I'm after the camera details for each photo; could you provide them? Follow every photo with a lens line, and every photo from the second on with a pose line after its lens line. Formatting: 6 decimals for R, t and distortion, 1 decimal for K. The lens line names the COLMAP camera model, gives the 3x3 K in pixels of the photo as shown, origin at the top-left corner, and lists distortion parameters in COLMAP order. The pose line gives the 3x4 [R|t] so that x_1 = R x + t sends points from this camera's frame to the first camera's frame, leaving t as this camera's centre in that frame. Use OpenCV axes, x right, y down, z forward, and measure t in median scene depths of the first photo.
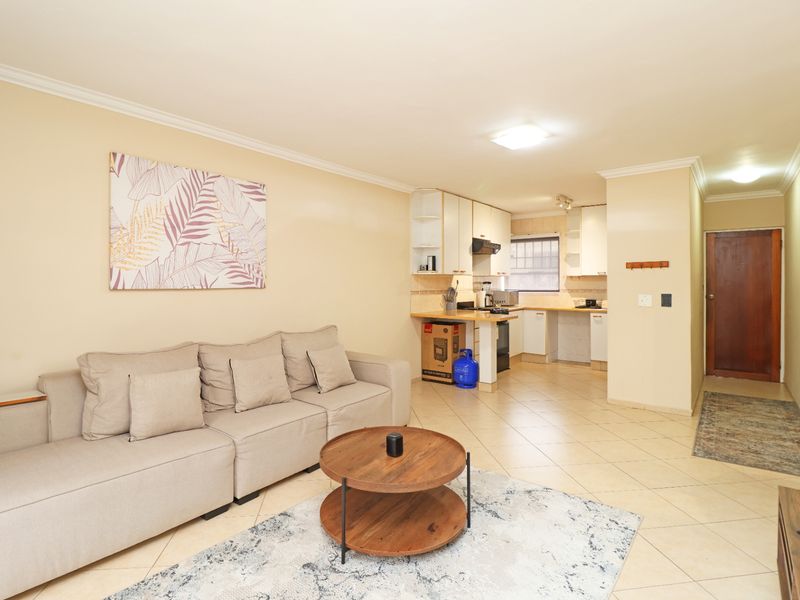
lens RADIAL K [[414.5, 0, 396.1], [0, 414.5, 279.9], [0, 0, 1]] dist [0.002085, 0.000236]
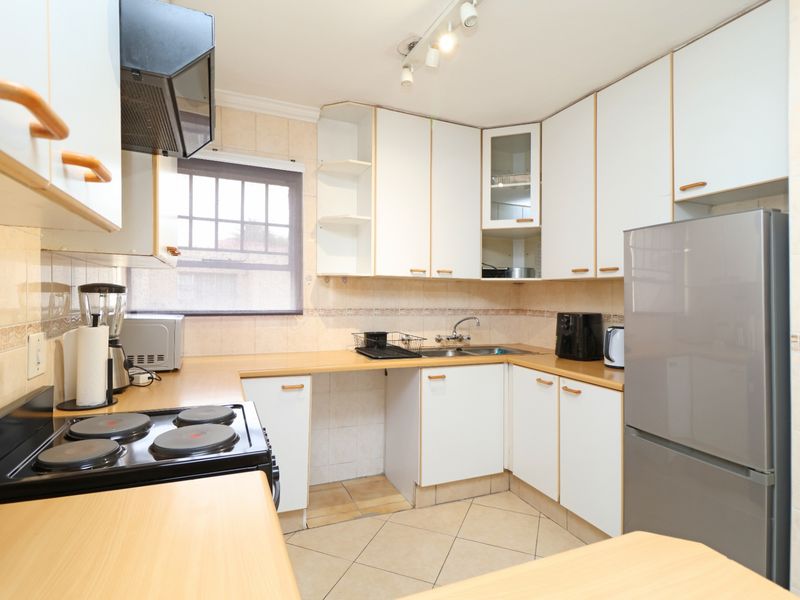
lens RADIAL K [[406.5, 0, 384.6], [0, 406.5, 293.9], [0, 0, 1]] dist [0.001471, 0.000189]
pose [[0.462348, 0.009684, 0.886646, 0.097379], [-0.027211, 0.999624, 0.003271, 0.005668], [-0.886281, -0.025639, 0.462438, 0.798110]]
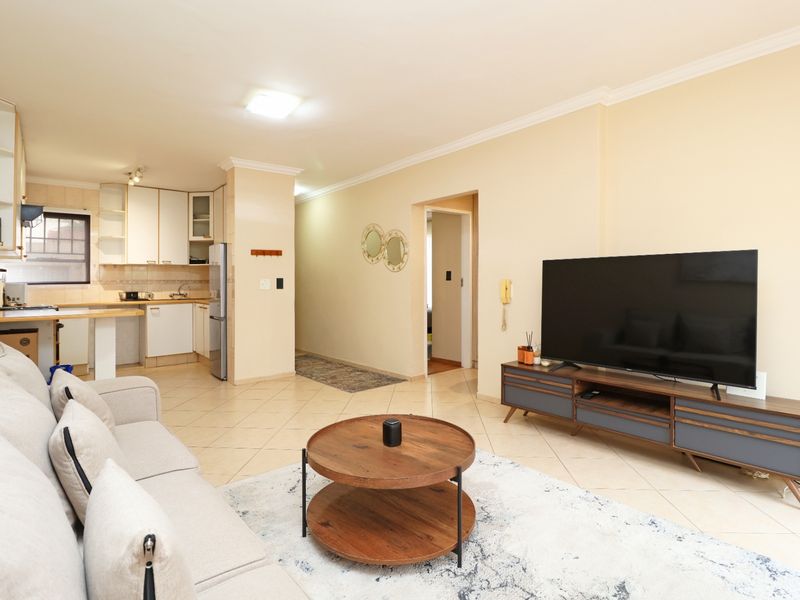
lens RADIAL K [[428.7, 0, 372.5], [0, 428.7, 277.3], [0, 0, 1]] dist [-0.036702, -0.000049]
pose [[0.227522, 0.015615, 0.973648, -0.300080], [0.002174, 0.999861, -0.016543, 0.032846], [-0.973770, 0.005881, 0.227457, 0.290790]]
